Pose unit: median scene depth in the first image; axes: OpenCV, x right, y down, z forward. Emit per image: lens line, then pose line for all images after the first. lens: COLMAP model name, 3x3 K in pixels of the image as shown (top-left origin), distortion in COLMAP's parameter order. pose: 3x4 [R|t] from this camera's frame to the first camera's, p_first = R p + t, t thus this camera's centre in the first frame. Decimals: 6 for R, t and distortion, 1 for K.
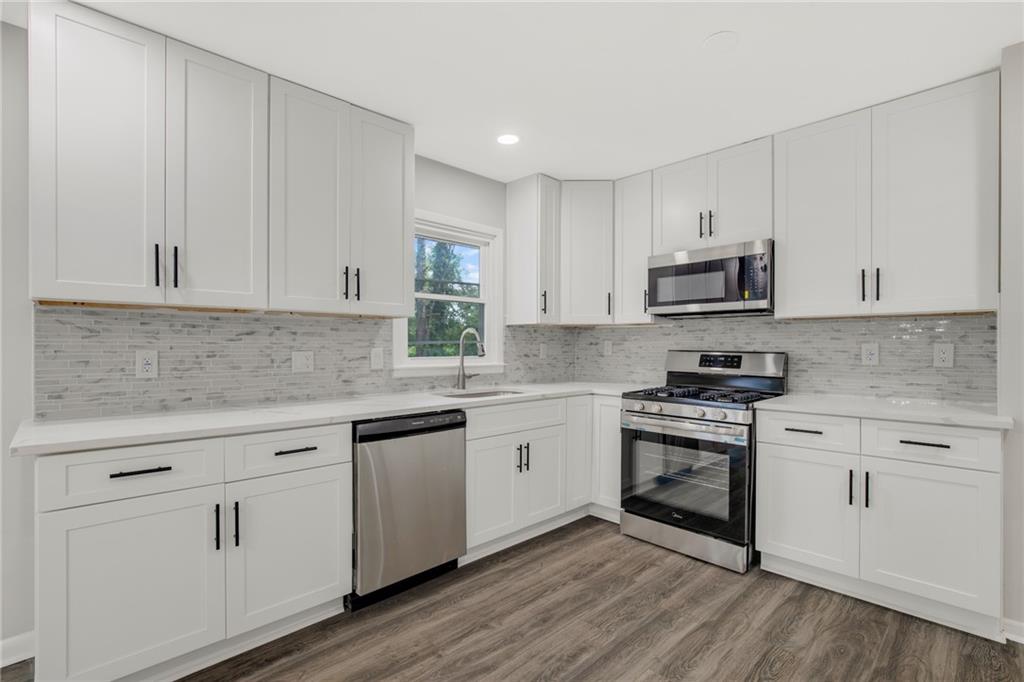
lens RADIAL K [[472.1, 0, 504.5], [0, 472.1, 346.1], [0, 0, 1]] dist [-0.006786, 0.000957]
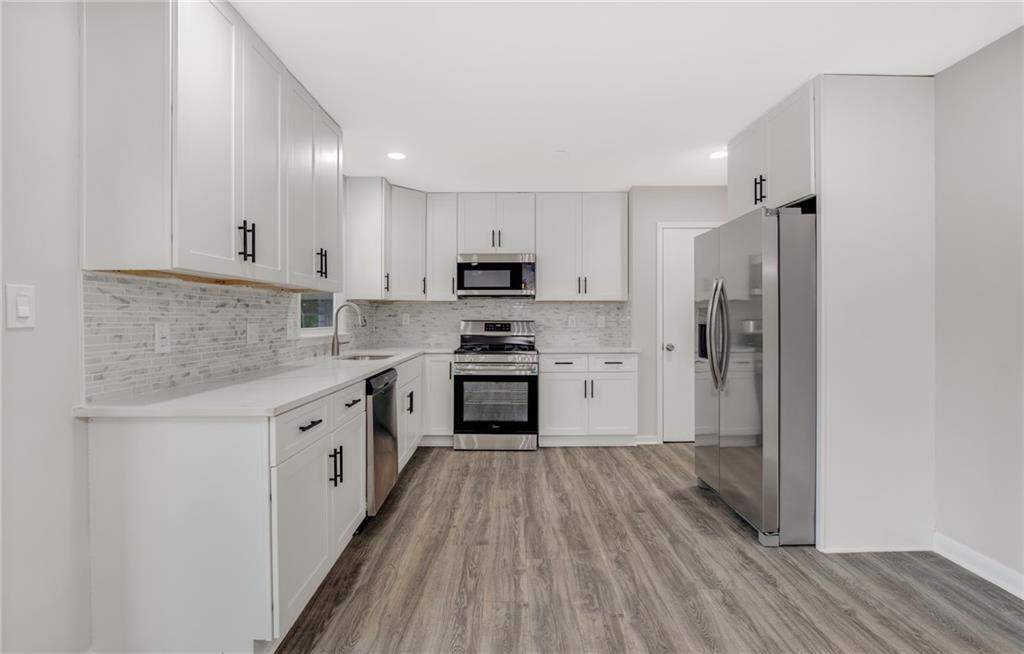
lens RADIAL K [[456.1, 0, 509.7], [0, 456.1, 321.2], [0, 0, 1]] dist [0.000575, 0.000069]
pose [[0.697623, -0.007803, 0.716423, -0.773738], [0.002472, 0.999961, 0.008484, -0.000131], [-0.716461, -0.004147, 0.697615, -0.091782]]
